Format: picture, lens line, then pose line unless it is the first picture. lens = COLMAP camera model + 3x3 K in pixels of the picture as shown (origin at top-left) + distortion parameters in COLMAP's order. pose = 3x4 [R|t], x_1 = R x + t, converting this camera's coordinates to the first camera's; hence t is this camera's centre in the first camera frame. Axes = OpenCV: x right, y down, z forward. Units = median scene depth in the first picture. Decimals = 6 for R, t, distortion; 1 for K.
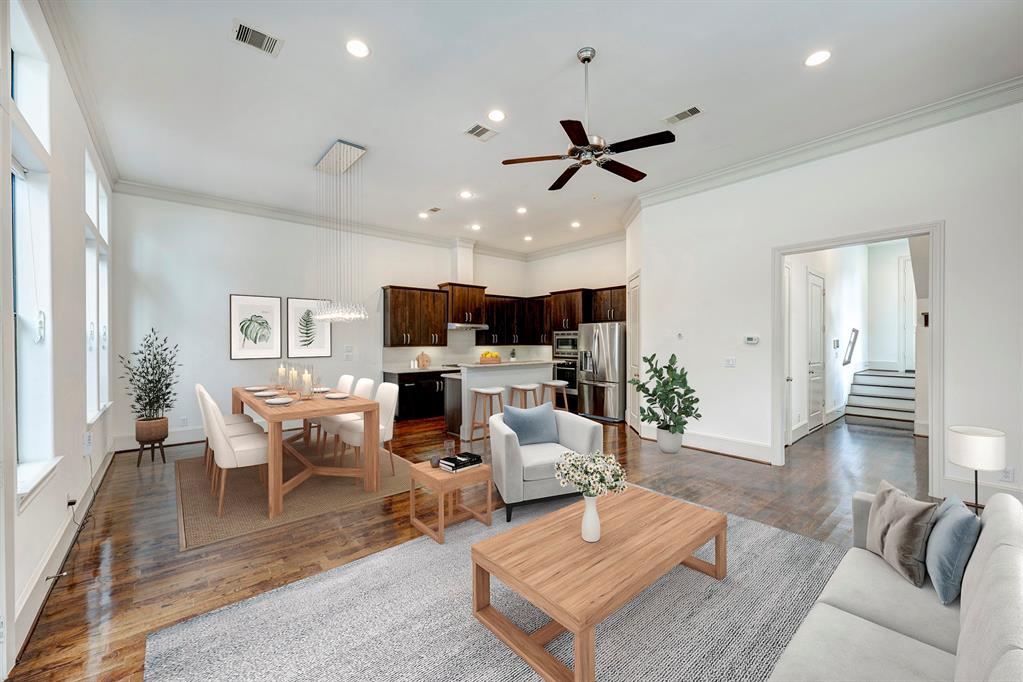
lens RADIAL K [[413.8, 0, 511.3], [0, 413.8, 350.8], [0, 0, 1]] dist [-0.001595, 0.000494]
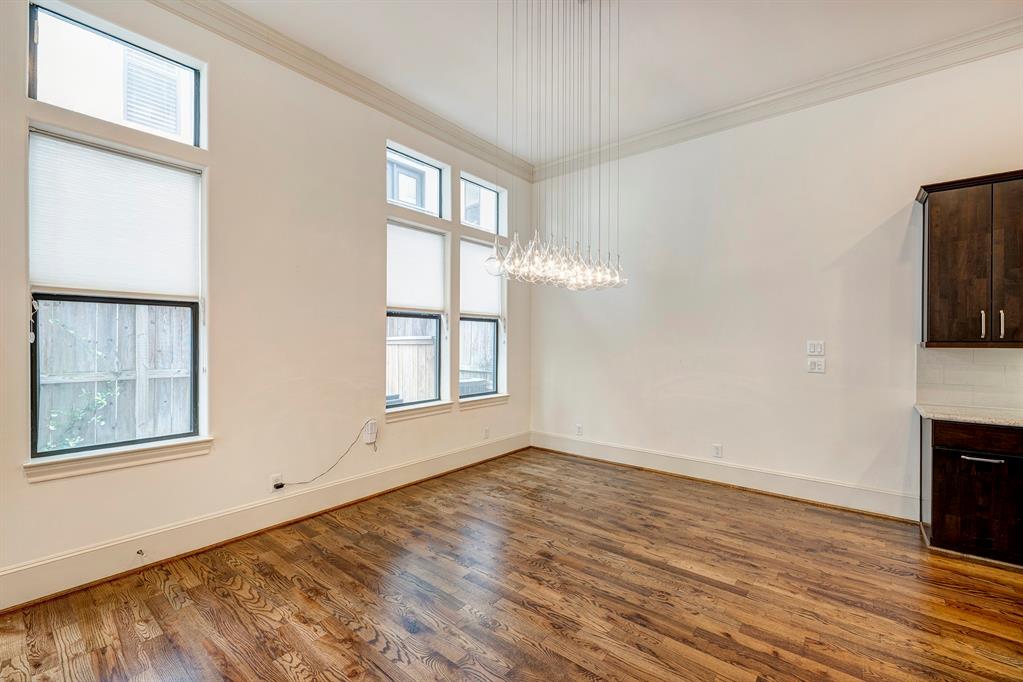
lens RADIAL K [[432.0, 0, 506.9], [0, 432.0, 339.5], [0, 0, 1]] dist [-0.004289, 0.000865]
pose [[0.181755, 0.005601, -0.983328, 0.027774], [-0.023146, 0.999731, 0.001416, -0.006926], [0.983071, 0.022503, 0.181836, 0.528707]]
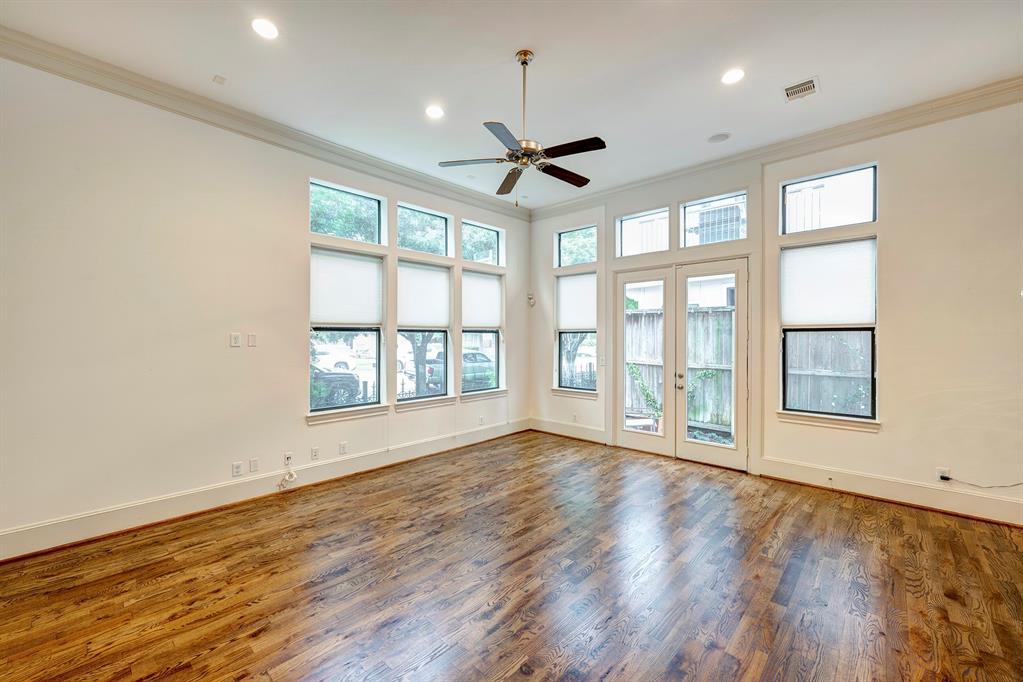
lens RADIAL K [[413.8, 0, 510.9], [0, 413.8, 342.6], [0, 0, 1]] dist [-0.001595, 0.000494]
pose [[-0.992529, 0.009161, -0.121666, 0.124849], [0.005737, 0.999579, 0.028459, -0.030352], [0.121876, 0.027548, -0.992163, 0.786872]]
